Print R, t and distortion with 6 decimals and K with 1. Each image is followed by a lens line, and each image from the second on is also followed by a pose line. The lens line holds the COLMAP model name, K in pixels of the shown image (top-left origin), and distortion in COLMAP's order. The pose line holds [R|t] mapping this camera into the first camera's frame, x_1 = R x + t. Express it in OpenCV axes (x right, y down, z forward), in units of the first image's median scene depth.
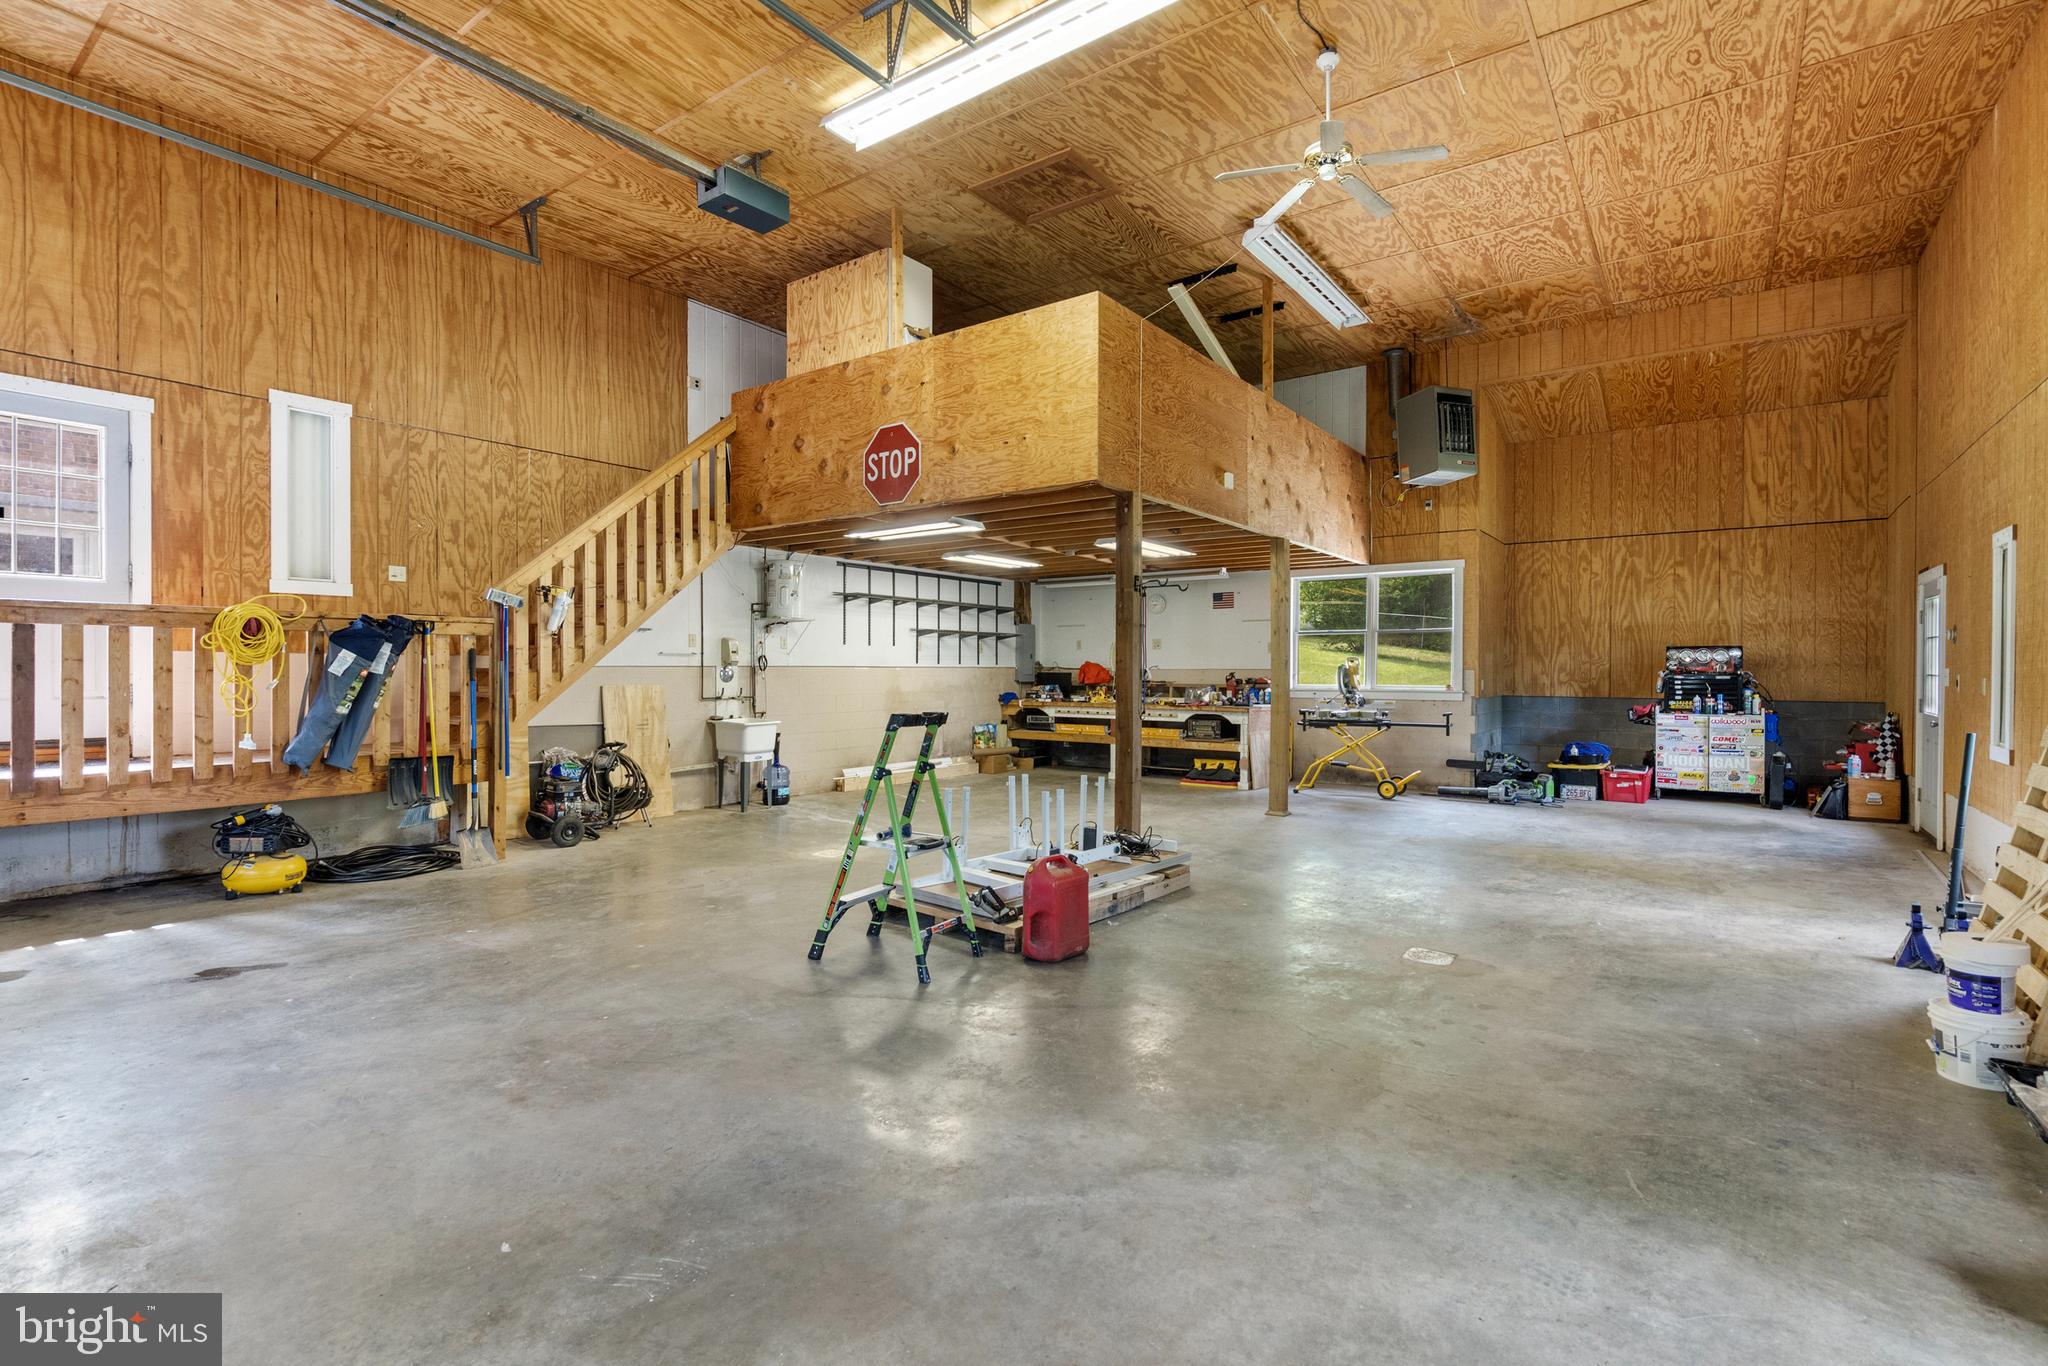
lens RADIAL K [[949.1, 0, 1016.3], [0, 949.1, 665.6], [0, 0, 1]] dist [-0.001671, -0.000530]
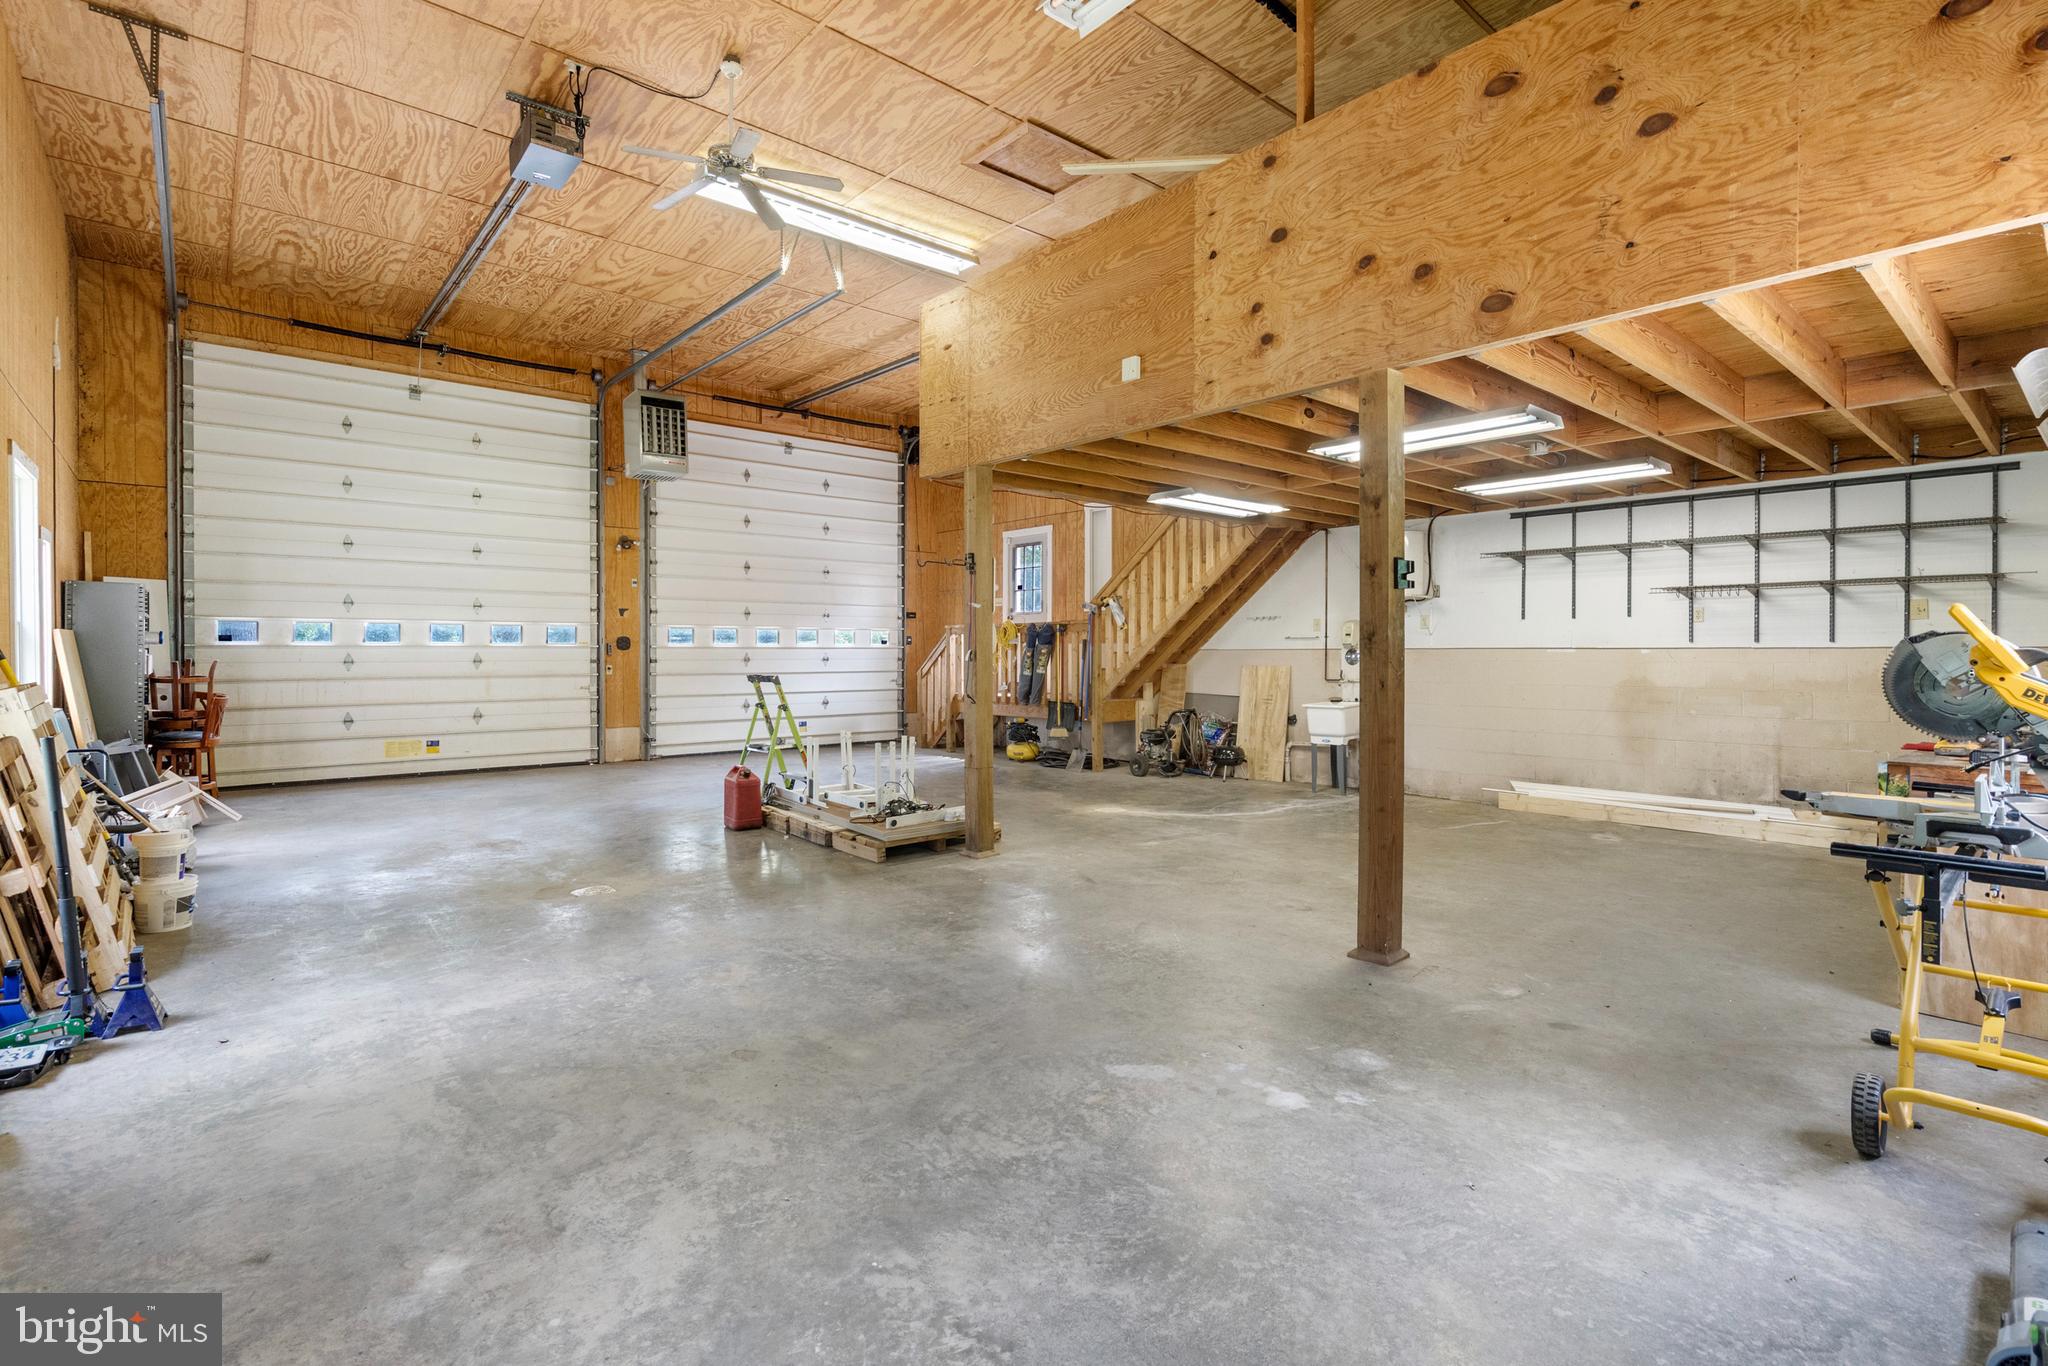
lens RADIAL K [[949.1, 0, 1016.3], [0, 949.1, 665.6], [0, 0, 1]] dist [-0.001671, -0.000530]
pose [[-0.216230, 0.010046, -0.976291, 0.761285], [0.001933, 0.999950, 0.009861, 0.007996], [0.976340, 0.000245, -0.216239, 0.895719]]
